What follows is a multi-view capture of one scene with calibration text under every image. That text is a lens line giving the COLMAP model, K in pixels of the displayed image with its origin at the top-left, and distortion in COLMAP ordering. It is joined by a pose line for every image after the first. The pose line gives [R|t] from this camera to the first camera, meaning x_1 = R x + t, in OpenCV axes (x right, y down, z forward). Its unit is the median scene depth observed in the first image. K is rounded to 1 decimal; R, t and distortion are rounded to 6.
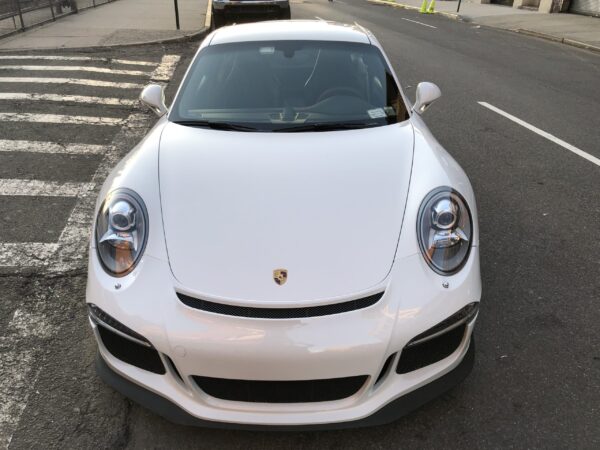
lens RADIAL K [[490.7, 0, 298.5], [0, 490.7, 223.2], [0, 0, 1]] dist [0.028168, -0.027616]
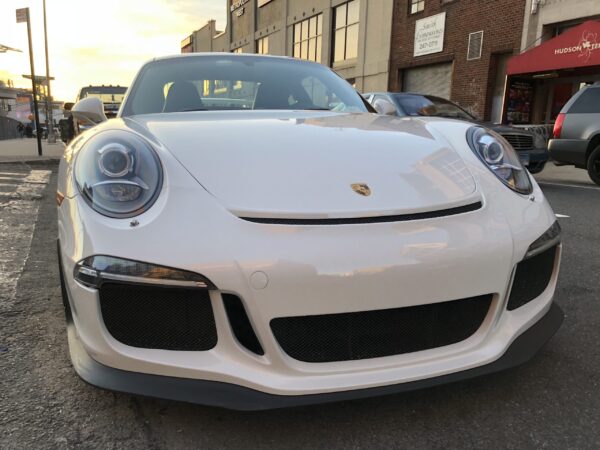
lens RADIAL K [[490.7, 0, 298.7], [0, 490.7, 228.8], [0, 0, 1]] dist [0.028168, -0.027616]
pose [[0.955543, -0.058953, 0.288897, -0.319334], [0.138482, 0.954748, -0.263210, 0.318798], [-0.260307, 0.291516, 0.920466, 0.289756]]
